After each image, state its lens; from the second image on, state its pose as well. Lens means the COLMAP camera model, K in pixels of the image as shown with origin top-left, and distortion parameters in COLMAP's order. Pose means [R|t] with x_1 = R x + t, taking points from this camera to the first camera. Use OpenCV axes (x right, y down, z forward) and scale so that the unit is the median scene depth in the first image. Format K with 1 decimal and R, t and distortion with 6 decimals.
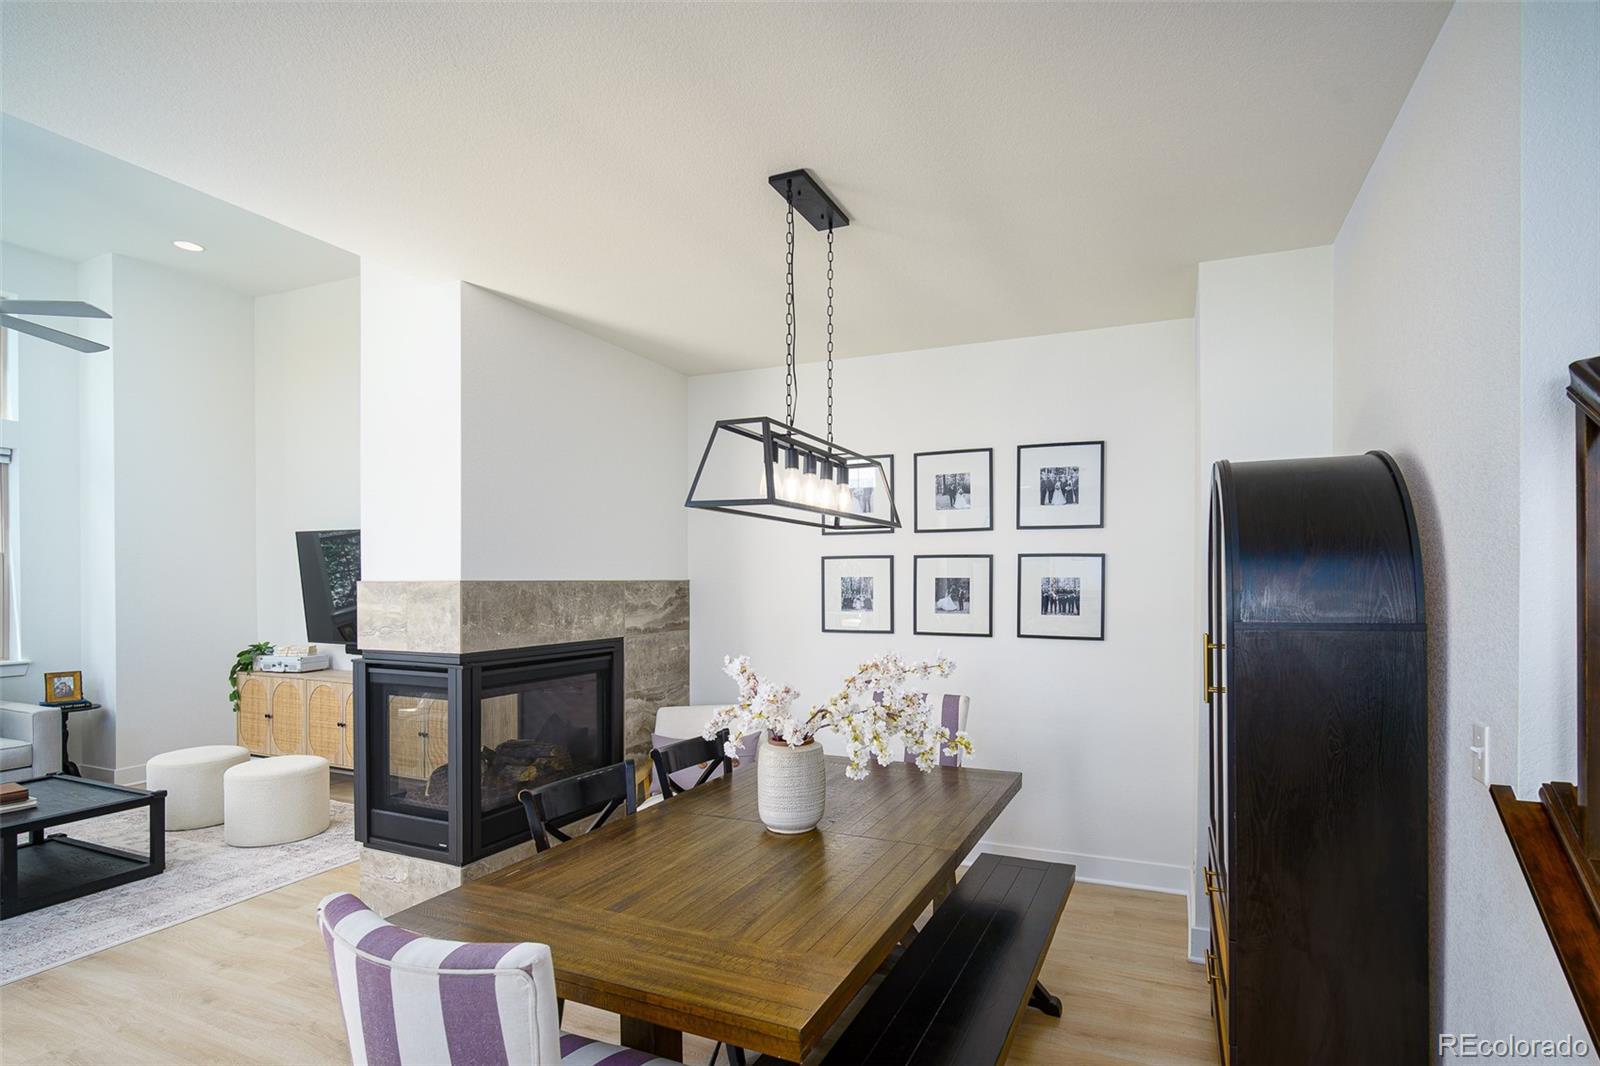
lens RADIAL K [[758.2, 0, 857.7], [0, 758.2, 585.5], [0, 0, 1]] dist [0.002003, 0.000685]
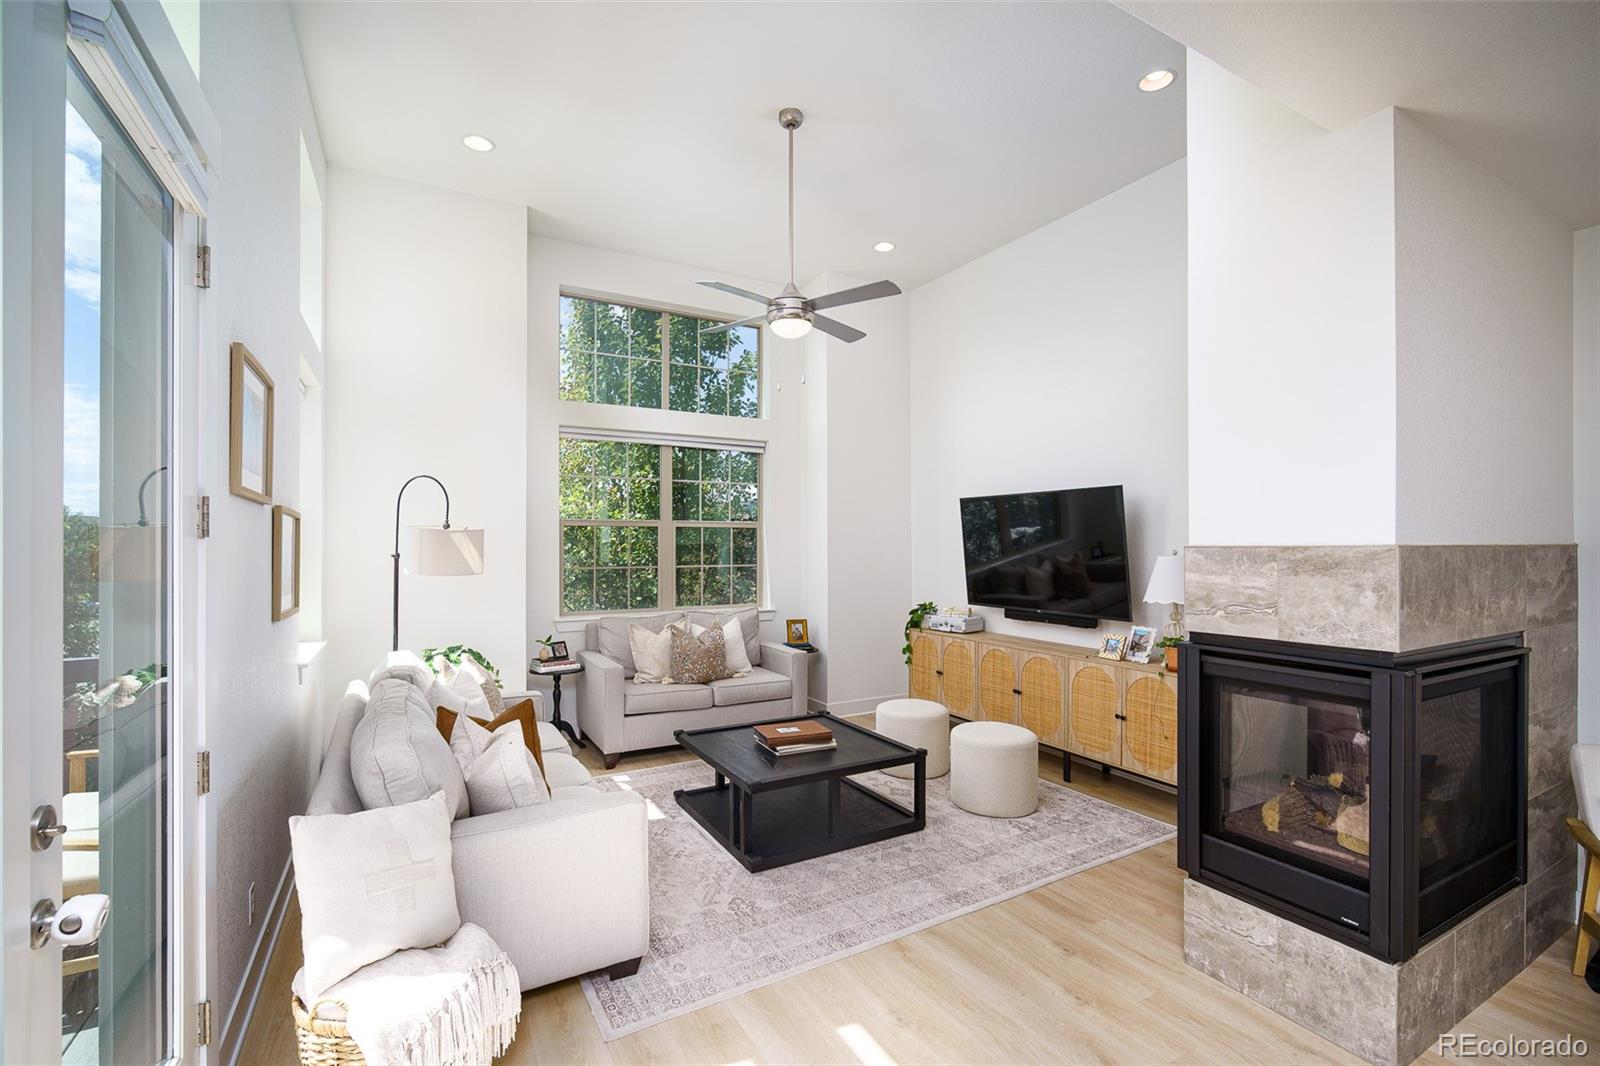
lens RADIAL K [[707.4, 0, 800.7], [0, 707.4, 544.2], [0, 0, 1]] dist [-0.001784, 0.000395]
pose [[0.788031, -0.000626, -0.615635, -0.441192], [-0.004144, 0.999971, -0.006322, -0.000774], [0.615621, 0.007533, 0.788006, 0.136789]]
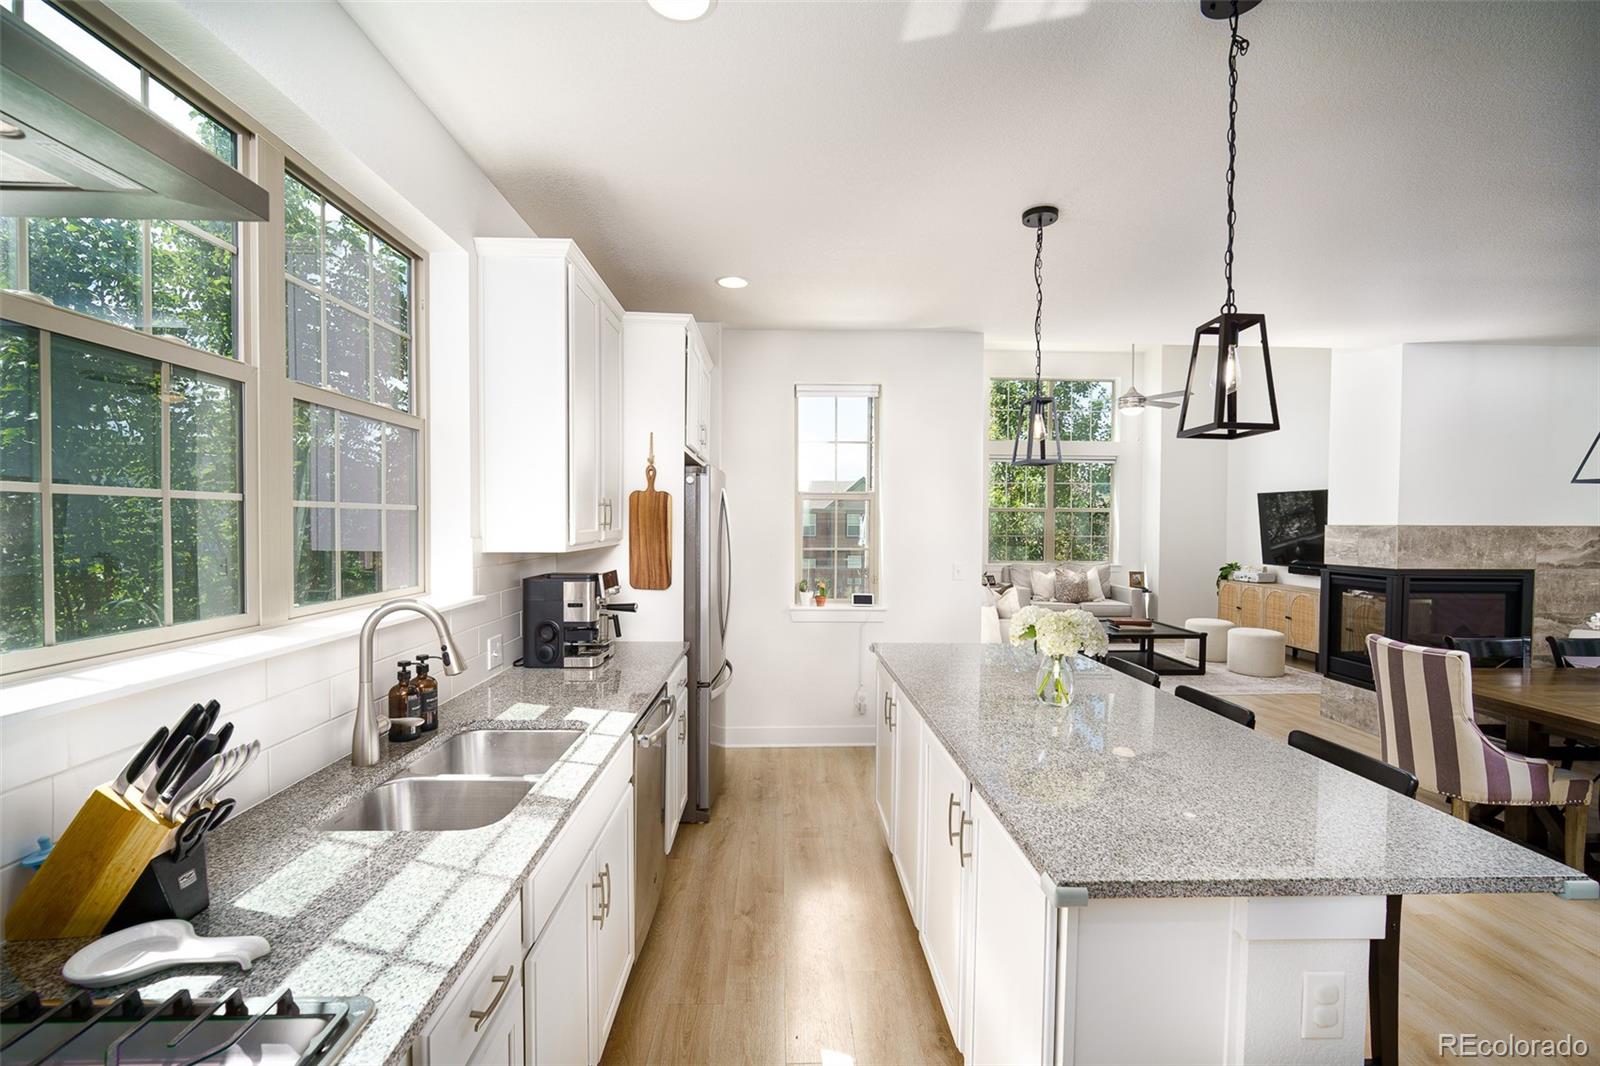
lens RADIAL K [[707.4, 0, 800.7], [0, 707.4, 544.2], [0, 0, 1]] dist [-0.001784, 0.000395]
pose [[0.425388, 0.031488, -0.904463, 0.256736], [-0.011100, 0.999501, 0.029576, 0.003050], [0.904943, -0.002542, 0.425525, -0.671026]]
